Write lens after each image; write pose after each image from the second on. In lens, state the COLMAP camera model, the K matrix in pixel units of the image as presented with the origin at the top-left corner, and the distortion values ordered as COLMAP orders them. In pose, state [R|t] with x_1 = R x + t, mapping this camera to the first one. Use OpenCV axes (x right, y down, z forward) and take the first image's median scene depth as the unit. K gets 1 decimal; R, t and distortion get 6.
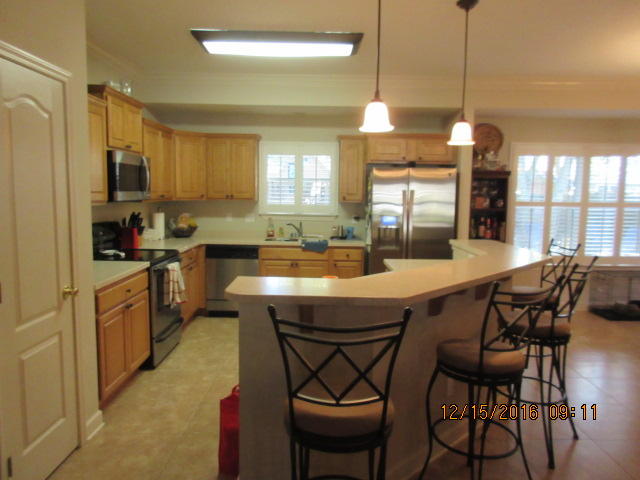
lens RADIAL K [[475.1, 0, 320.0], [0, 475.1, 240.0], [0, 0, 1]] dist [-0.006927, 0.000633]
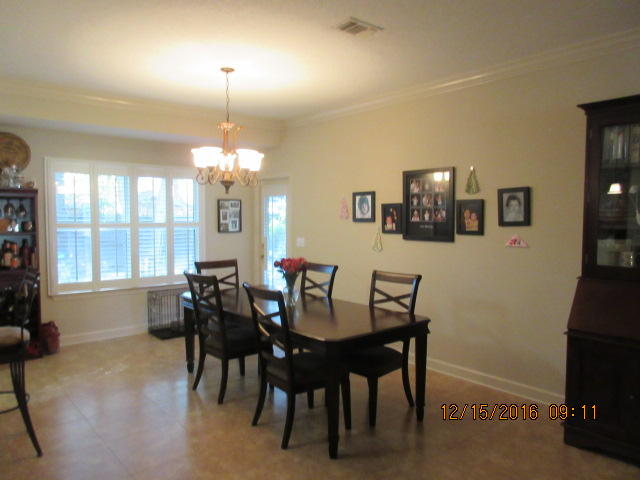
lens RADIAL K [[475.1, 0, 320.0], [0, 475.1, 240.0], [0, 0, 1]] dist [-0.006927, 0.000633]
pose [[0.765551, -0.043896, 0.641876, 0.227781], [0.072608, 0.997191, -0.018403, 0.001835], [-0.639265, 0.060694, 0.766587, 0.004058]]
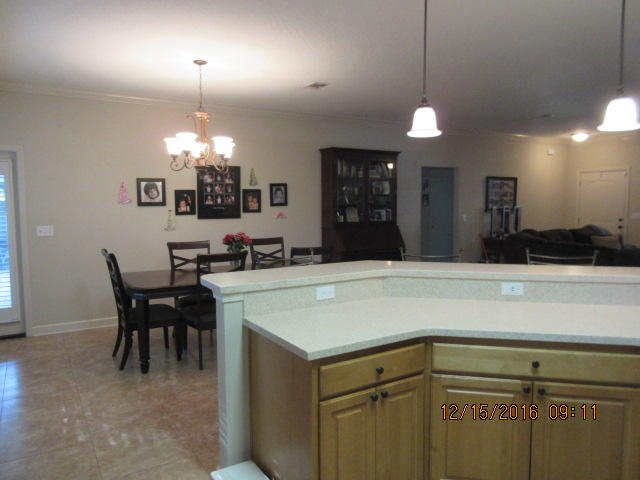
lens RADIAL K [[475.1, 0, 320.0], [0, 475.1, 240.0], [0, 0, 1]] dist [-0.006927, 0.000633]
pose [[-0.529241, -0.079080, 0.844778, -0.179614], [0.080434, 0.986487, 0.142736, -0.089198], [-0.844650, 0.143491, -0.515729, 0.902968]]
